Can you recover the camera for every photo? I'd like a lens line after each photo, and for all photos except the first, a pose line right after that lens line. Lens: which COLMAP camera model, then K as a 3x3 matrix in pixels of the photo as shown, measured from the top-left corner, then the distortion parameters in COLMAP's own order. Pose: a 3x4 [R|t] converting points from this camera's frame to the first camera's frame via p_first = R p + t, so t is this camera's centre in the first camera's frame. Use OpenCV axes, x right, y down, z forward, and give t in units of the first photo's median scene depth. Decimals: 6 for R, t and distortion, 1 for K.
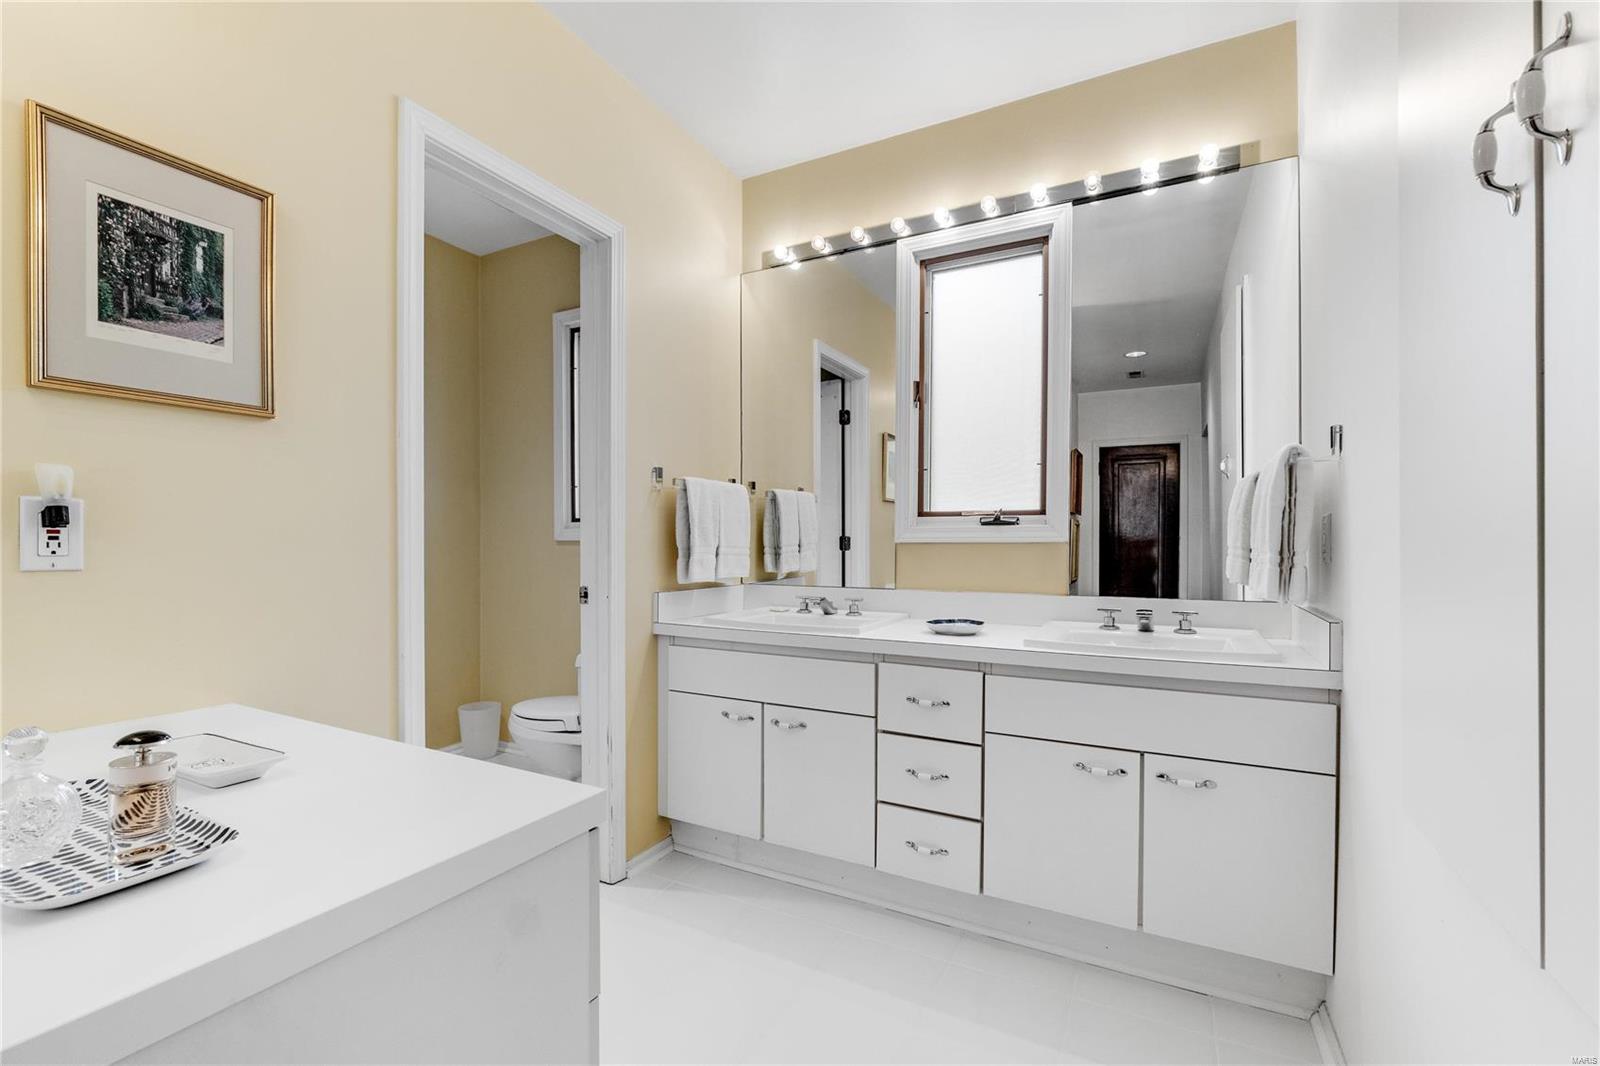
lens RADIAL K [[679.1, 0, 801.6], [0, 679.1, 542.1], [0, 0, 1]] dist [-0.001641, 0.000307]
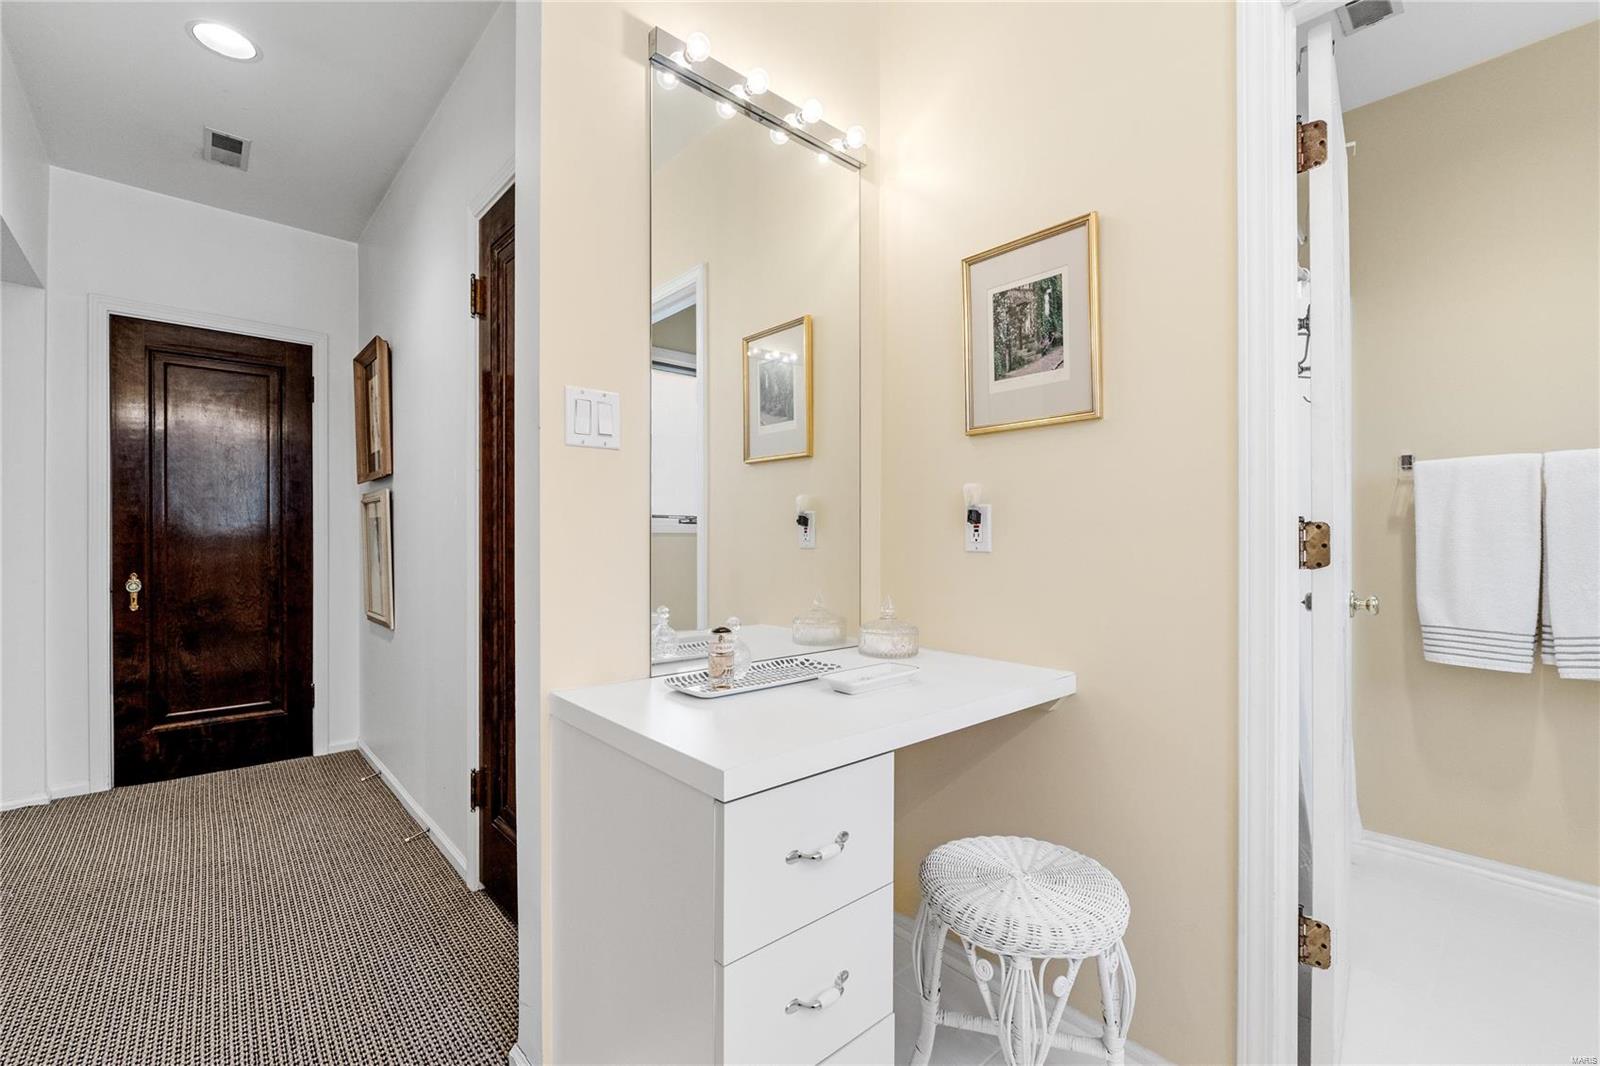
lens RADIAL K [[679.1, 0, 799.8], [0, 679.1, 527.8], [0, 0, 1]] dist [-0.001641, 0.000307]
pose [[-0.355373, -0.005777, -0.934707, 0.446819], [-0.001839, 0.999983, -0.005482, -0.003337], [0.934723, -0.000229, -0.355378, 1.072411]]
